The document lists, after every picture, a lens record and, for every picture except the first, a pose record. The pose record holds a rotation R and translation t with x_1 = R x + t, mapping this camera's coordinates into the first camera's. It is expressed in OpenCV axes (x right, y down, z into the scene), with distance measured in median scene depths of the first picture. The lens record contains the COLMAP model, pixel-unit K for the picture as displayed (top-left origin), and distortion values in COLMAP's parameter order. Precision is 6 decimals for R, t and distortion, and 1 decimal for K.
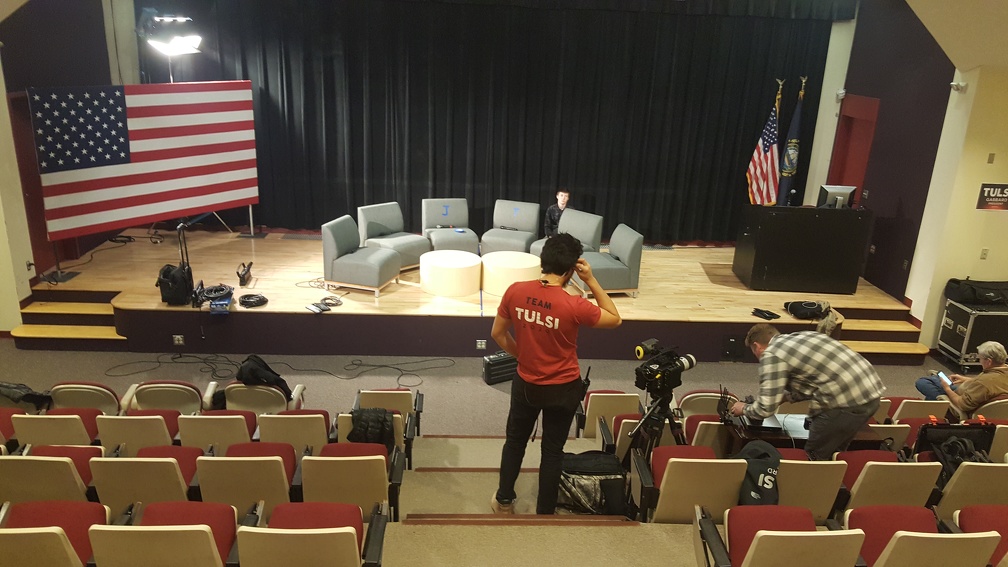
lens RADIAL K [[744.1, 0, 507.6], [0, 744.1, 284.9], [0, 0, 1]] dist [0.002055, -0.007741]
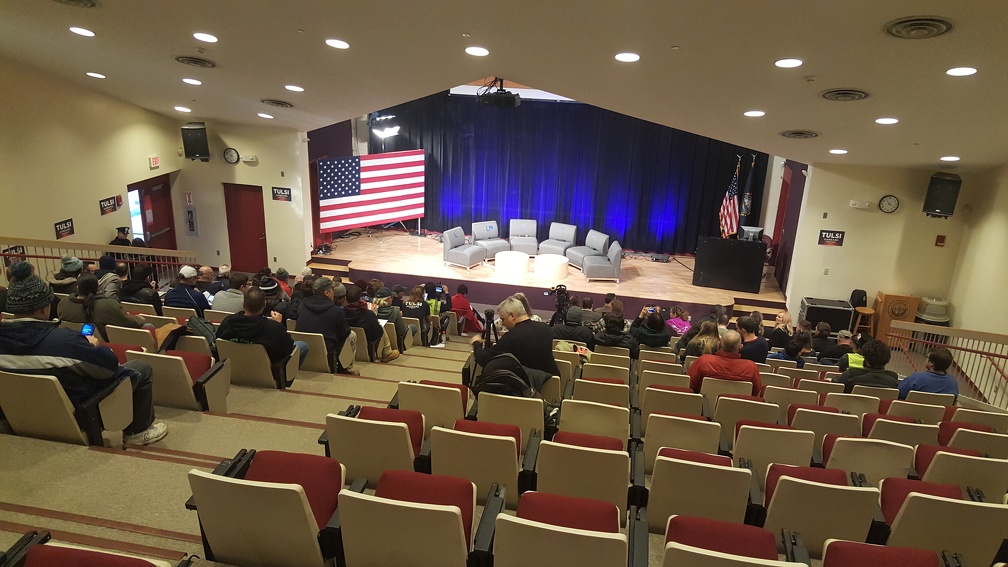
lens RADIAL K [[744.1, 0, 502.3], [0, 744.1, 283.7], [0, 0, 1]] dist [0.002055, -0.007741]
pose [[0.966336, 0.071640, -0.247107, 0.333428], [-0.071172, 0.997405, 0.010839, 0.018010], [0.247242, 0.007113, 0.968928, -0.756646]]
